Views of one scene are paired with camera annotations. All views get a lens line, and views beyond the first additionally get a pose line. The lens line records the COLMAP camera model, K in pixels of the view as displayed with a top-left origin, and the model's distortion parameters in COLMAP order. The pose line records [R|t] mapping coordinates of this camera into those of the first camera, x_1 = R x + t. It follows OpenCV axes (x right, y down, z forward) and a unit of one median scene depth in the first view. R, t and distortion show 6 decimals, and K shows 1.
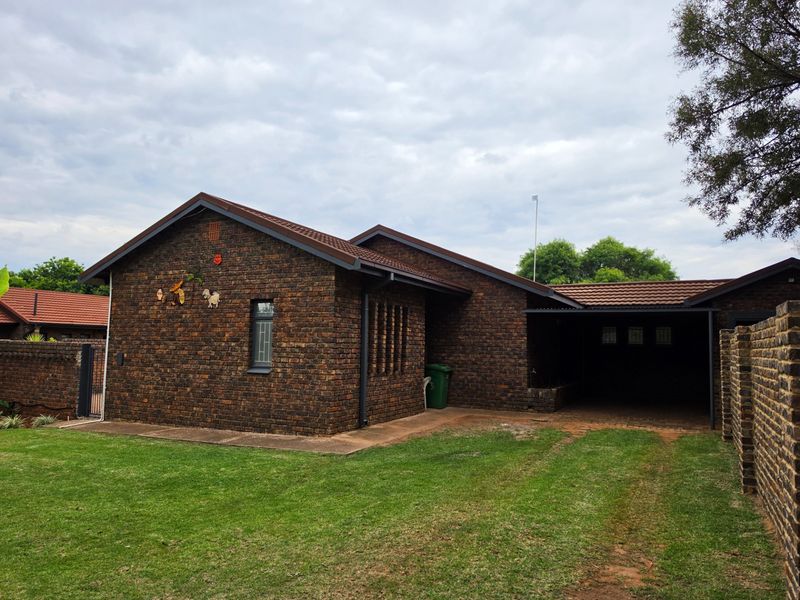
lens RADIAL K [[550.2, 0, 398.6], [0, 550.2, 301.3], [0, 0, 1]] dist [0.083882, -0.117748]
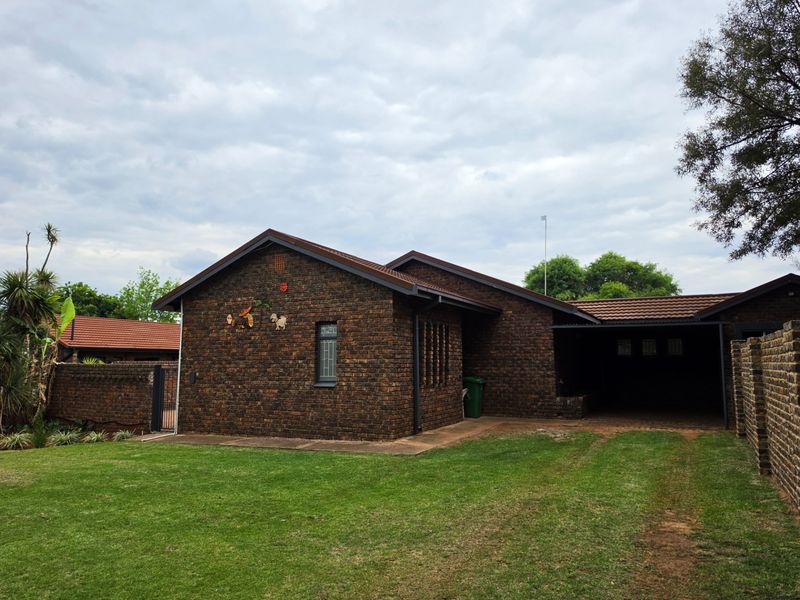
lens RADIAL K [[550.2, 0, 398.6], [0, 550.2, 301.3], [0, 0, 1]] dist [0.083882, -0.117748]
pose [[0.999789, -0.020560, 0.000283, -0.080941], [0.020559, 0.999351, -0.029590, -0.007374], [0.000326, 0.029589, 0.999562, -0.112687]]
